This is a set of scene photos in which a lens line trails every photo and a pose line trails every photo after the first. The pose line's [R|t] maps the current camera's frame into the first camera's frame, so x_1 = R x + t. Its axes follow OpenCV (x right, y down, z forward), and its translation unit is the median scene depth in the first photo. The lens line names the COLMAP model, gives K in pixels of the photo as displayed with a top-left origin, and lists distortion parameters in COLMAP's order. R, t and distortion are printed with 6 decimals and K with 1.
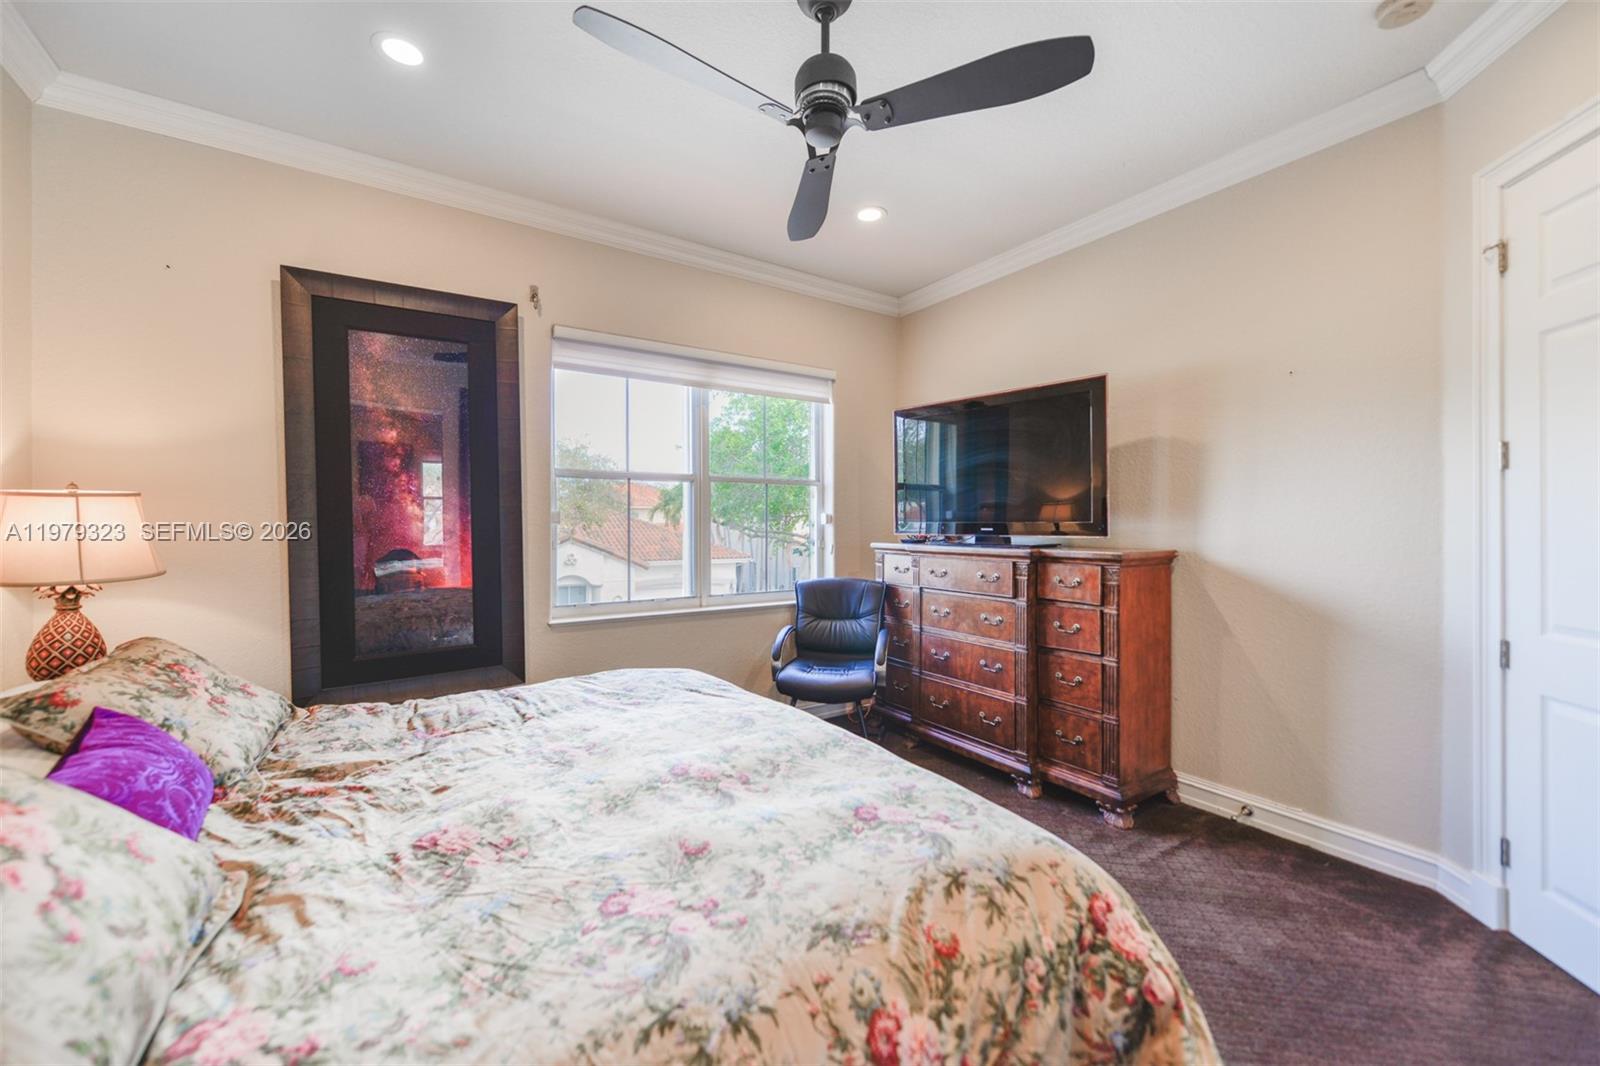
lens RADIAL K [[636.0, 0, 792.6], [0, 636.0, 530.0], [0, 0, 1]] dist [0.000345, -0.000378]
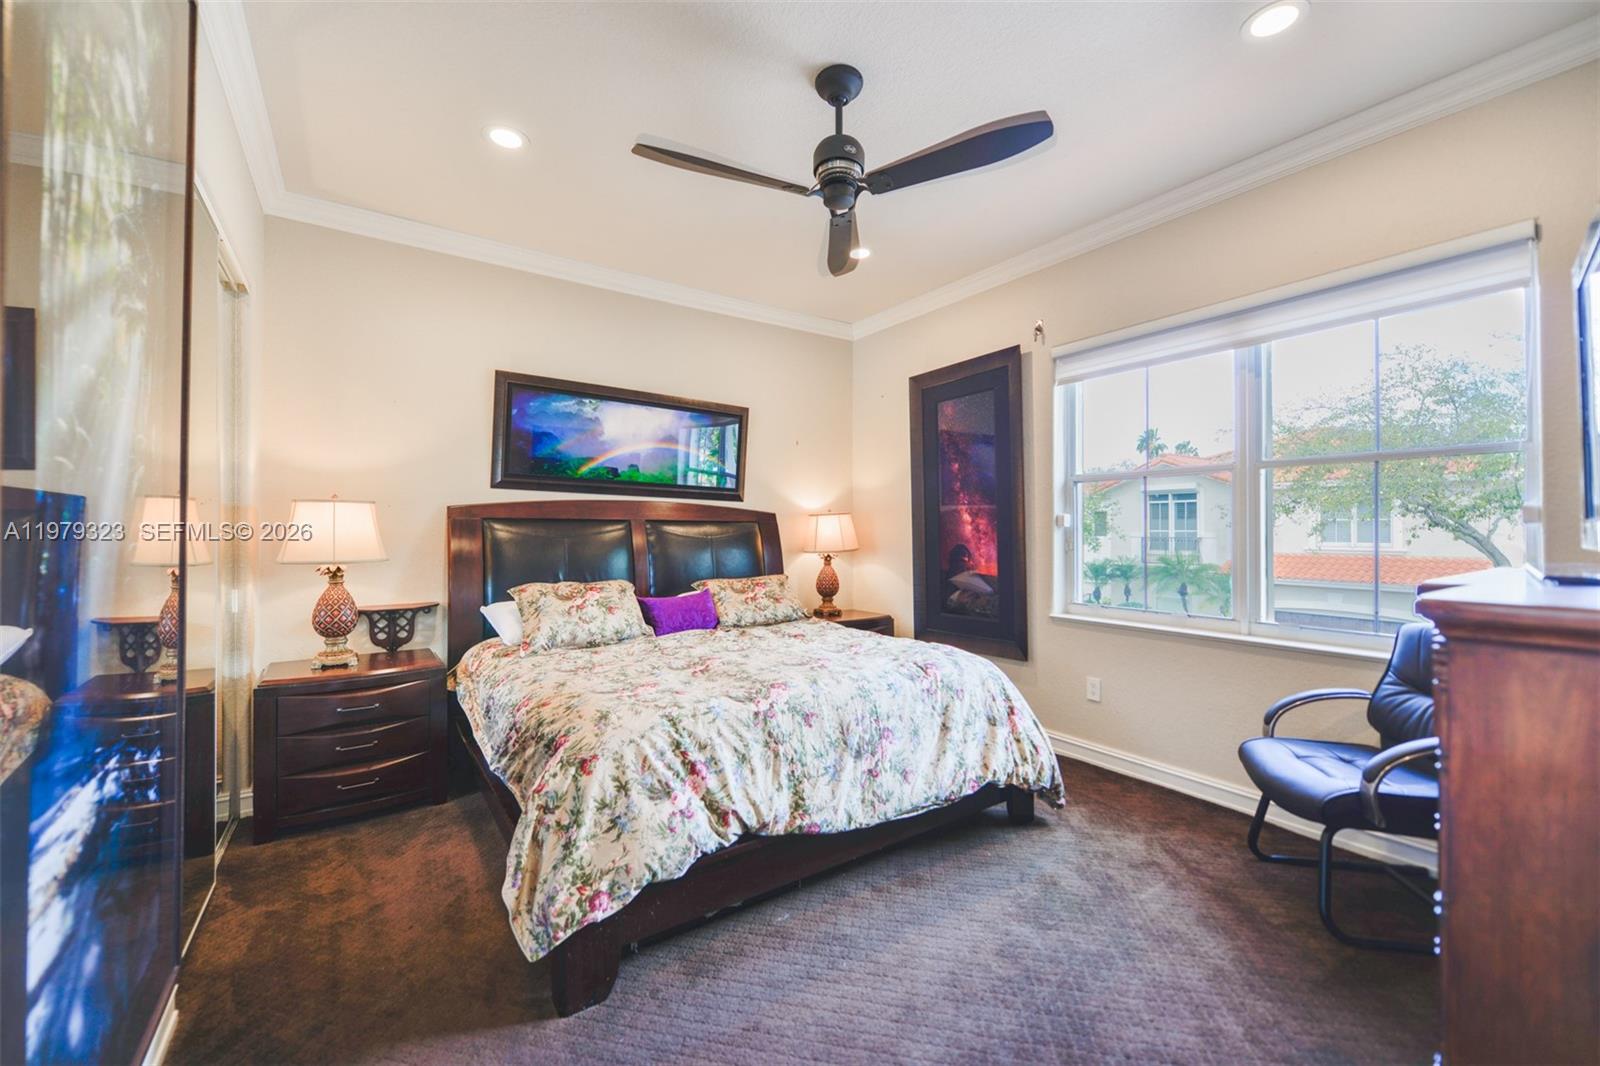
lens RADIAL K [[636.0, 0, 792.6], [0, 636.0, 530.0], [0, 0, 1]] dist [0.000345, -0.000378]
pose [[-0.007722, -0.001606, -0.999969, 0.849789], [-0.013369, 0.999910, -0.001503, 0.004862], [0.999881, 0.013357, -0.007743, 0.634013]]
